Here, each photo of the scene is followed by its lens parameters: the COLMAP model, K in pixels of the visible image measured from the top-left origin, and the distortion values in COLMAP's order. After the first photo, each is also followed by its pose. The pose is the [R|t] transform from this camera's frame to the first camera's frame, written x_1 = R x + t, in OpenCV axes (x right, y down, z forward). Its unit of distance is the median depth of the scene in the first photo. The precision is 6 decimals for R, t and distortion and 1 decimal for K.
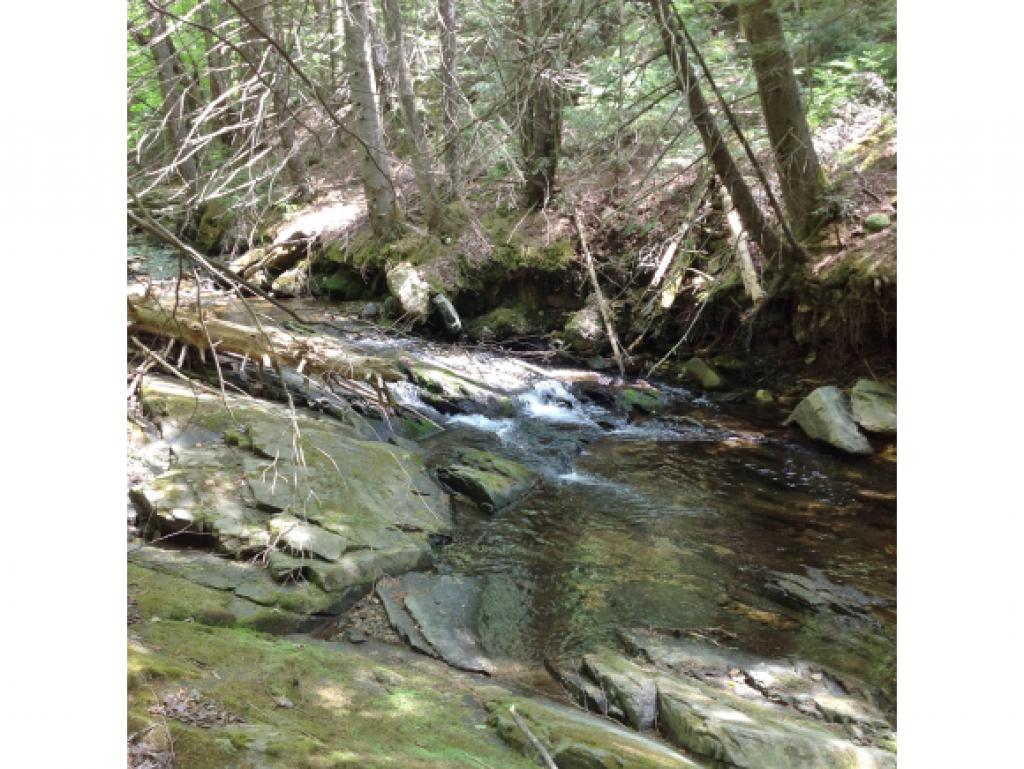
lens RADIAL K [[880.7, 0, 512.0], [0, 880.7, 384.5], [0, 0, 1]] dist [0.165075, -0.285706]
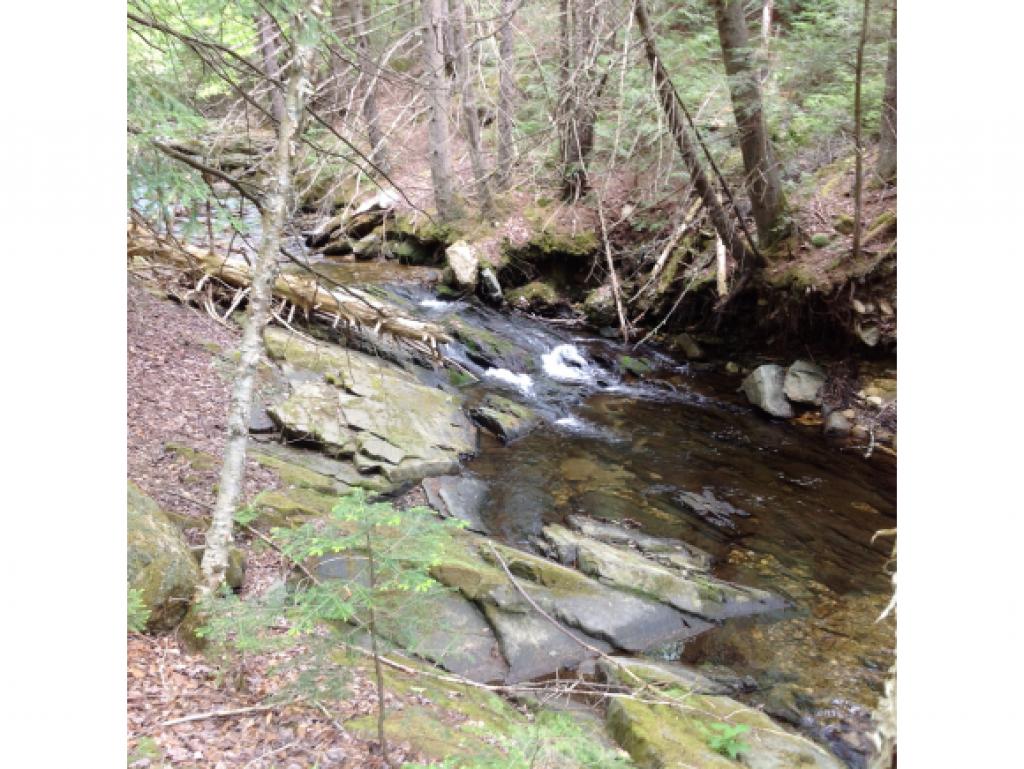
lens RADIAL K [[880.7, 0, 512.0], [0, 880.7, 384.5], [0, 0, 1]] dist [0.165075, -0.285706]
pose [[0.995926, 0.061582, -0.065866, 0.059836], [-0.056922, 0.995891, 0.070437, -0.038346], [0.069933, -0.066401, 0.995339, -0.323496]]
